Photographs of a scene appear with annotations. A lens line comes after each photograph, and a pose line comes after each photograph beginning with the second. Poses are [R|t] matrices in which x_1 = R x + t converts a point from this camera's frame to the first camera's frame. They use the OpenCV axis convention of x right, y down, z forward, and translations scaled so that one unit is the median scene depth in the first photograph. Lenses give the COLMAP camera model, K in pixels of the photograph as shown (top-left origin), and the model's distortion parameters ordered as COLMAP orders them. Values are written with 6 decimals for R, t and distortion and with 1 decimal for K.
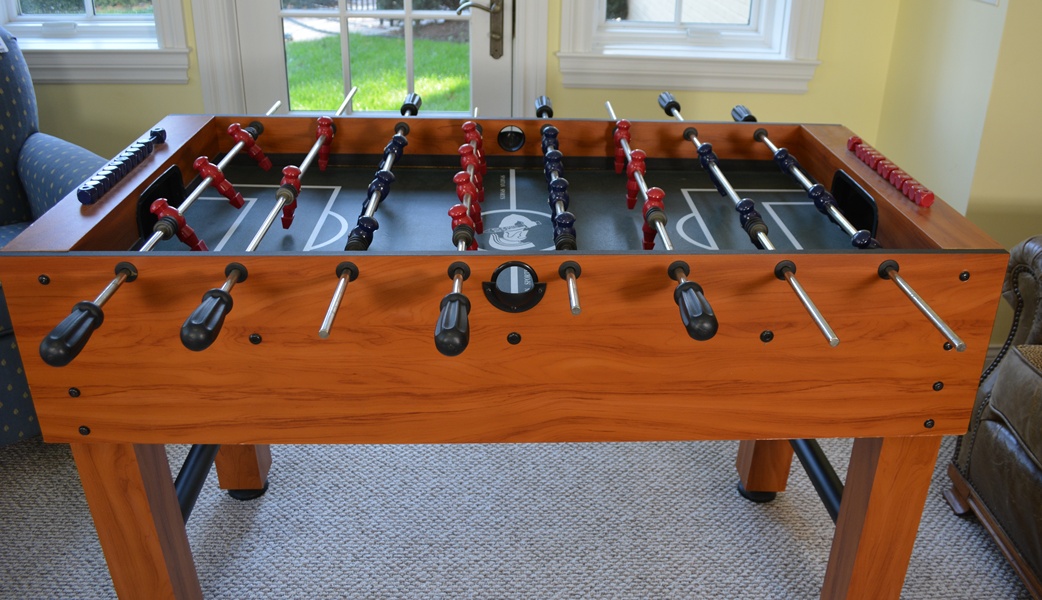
lens RADIAL K [[872.0, 0, 551.9], [0, 872.0, 224.6], [0, 0, 1]] dist [-0.091794, 0.012283]
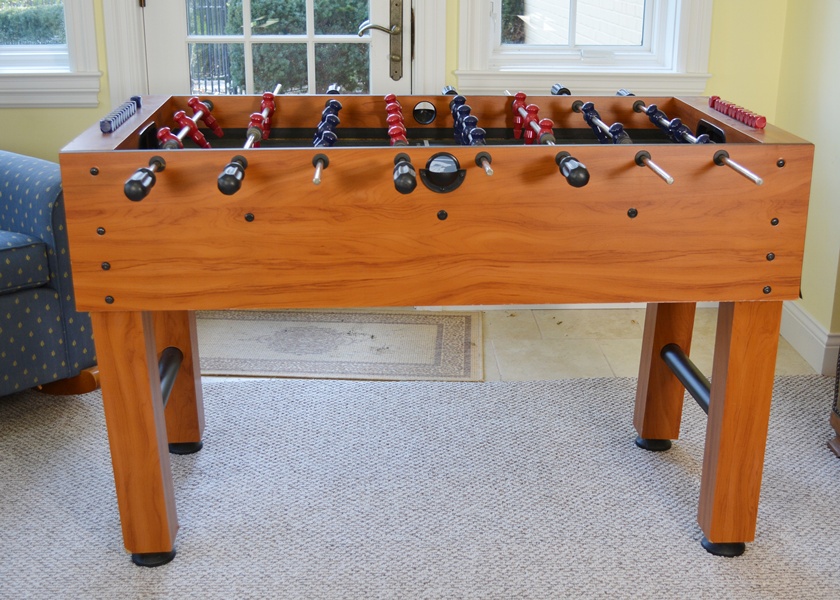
lens RADIAL K [[1106.0, 0, 420.0], [0, 1106.0, 300.0], [0, 0, 1]] dist [-0.065378, -0.022162]
pose [[0.999733, -0.019978, -0.011633, -0.050869], [0.019171, 0.997650, -0.065784, 0.312433], [0.012920, 0.065543, 0.997766, -0.578009]]
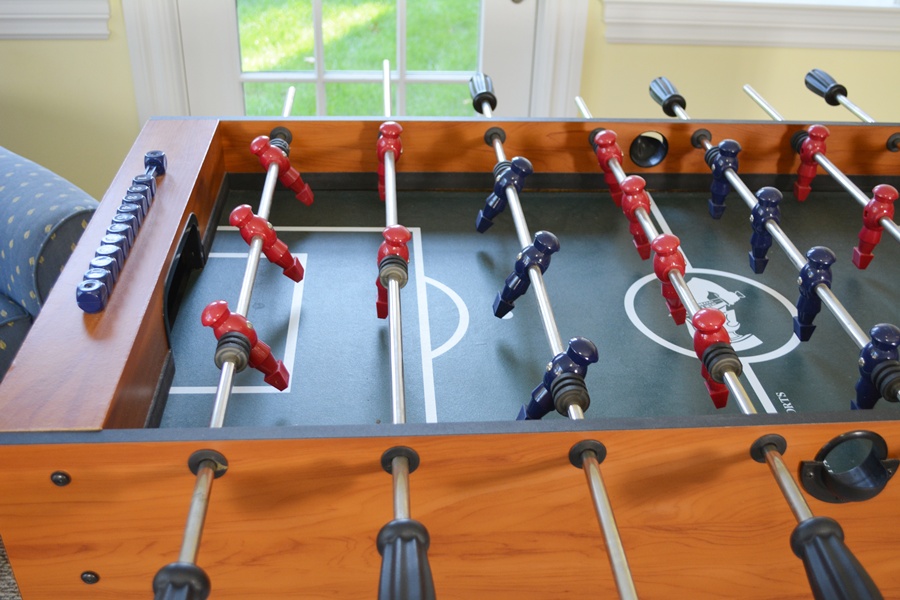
lens RADIAL K [[943.8, 0, 450.0], [0, 943.8, 300.0], [0, 0, 1]] dist [-0.064538, 0.011339]
pose [[0.999886, -0.007087, 0.013359, -0.270911], [0.004976, 0.988376, 0.151951, -0.118947], [-0.014281, -0.151867, 0.988298, 0.304978]]
